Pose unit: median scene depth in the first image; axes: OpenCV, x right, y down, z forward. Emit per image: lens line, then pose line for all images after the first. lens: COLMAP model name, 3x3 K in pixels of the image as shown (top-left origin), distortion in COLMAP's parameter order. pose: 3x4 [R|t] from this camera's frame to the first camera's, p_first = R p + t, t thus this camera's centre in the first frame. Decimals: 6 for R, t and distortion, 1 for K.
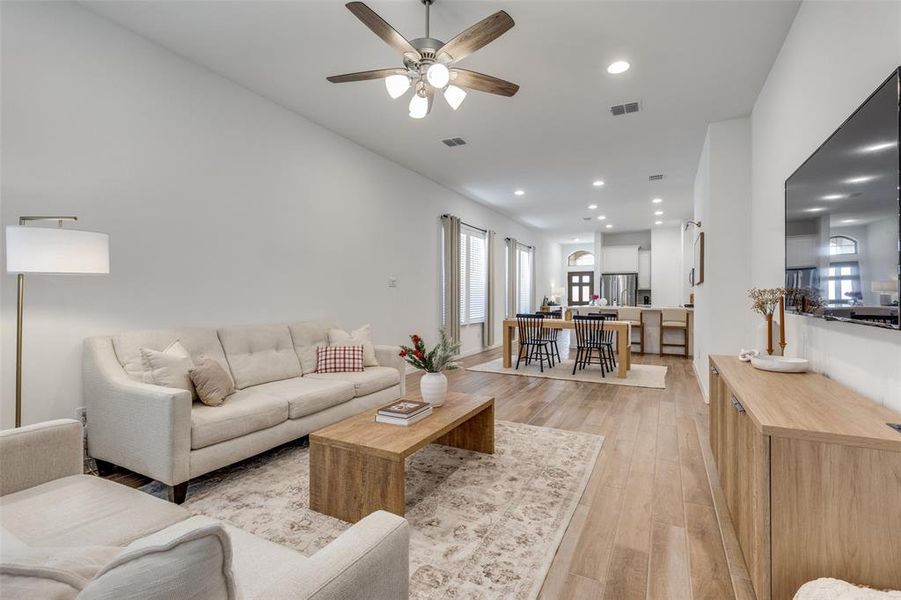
lens RADIAL K [[409.8, 0, 466.5], [0, 409.8, 294.6], [0, 0, 1]] dist [0.007573, 0.000204]
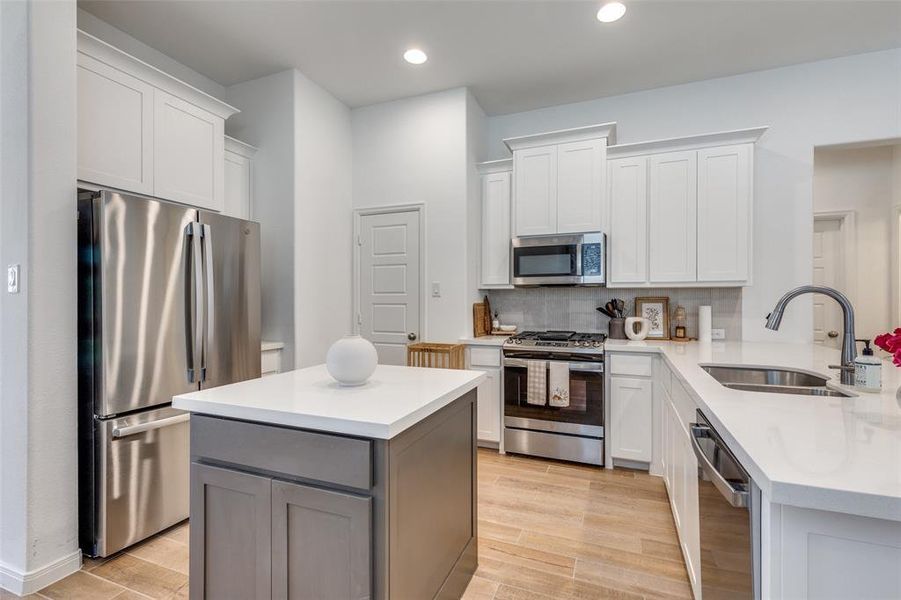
lens RADIAL K [[409.8, 0, 468.4], [0, 409.8, 300.2], [0, 0, 1]] dist [0.007573, 0.000204]
pose [[-0.080314, -0.001751, 0.996768, 0.219349], [-0.003632, 0.999992, 0.001464, -0.006238], [-0.996763, -0.003503, -0.080320, 1.226434]]
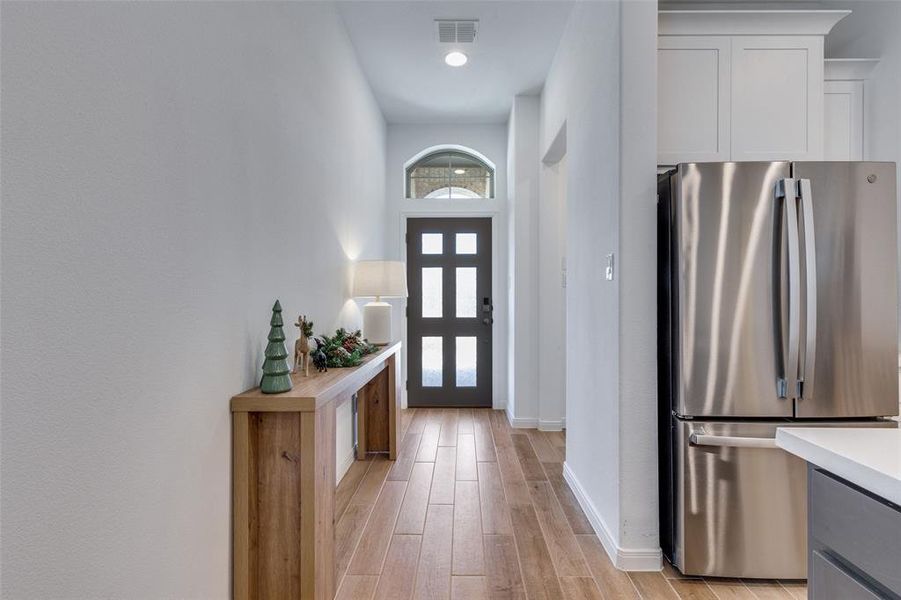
lens RADIAL K [[409.8, 0, 451.8], [0, 409.8, 294.3], [0, 0, 1]] dist [0.007573, 0.000204]
pose [[0.910795, 0.000840, 0.412858, 0.274944], [-0.001277, 0.999999, 0.000783, -0.001320], [-0.412857, -0.001240, 0.910795, 1.269968]]
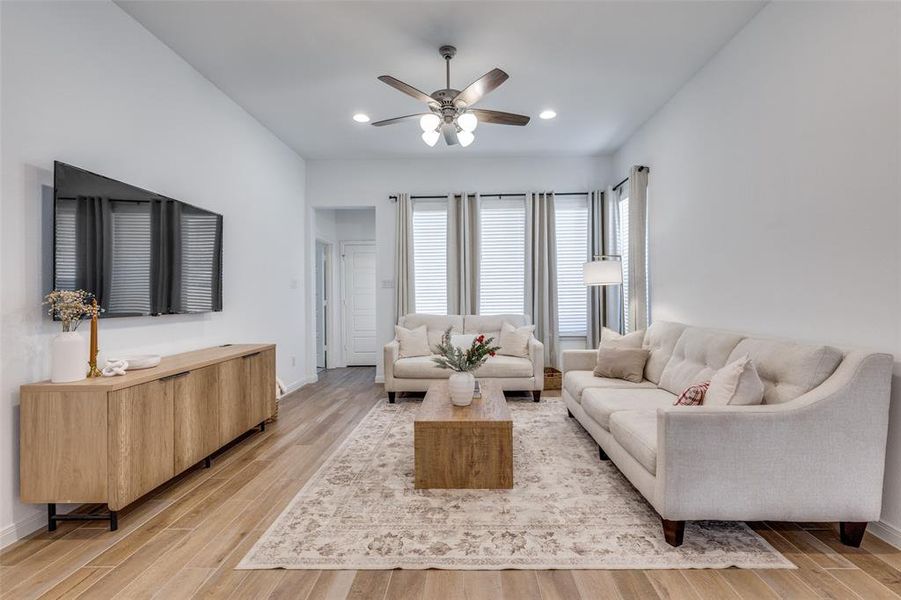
lens RADIAL K [[409.8, 0, 460.2], [0, 409.8, 291.7], [0, 0, 1]] dist [0.007573, 0.000204]
pose [[-0.905968, 0.003589, -0.423332, 0.123464], [0.010720, 0.999838, -0.014464, 0.001312], [0.423211, -0.017642, -0.905859, 0.664510]]
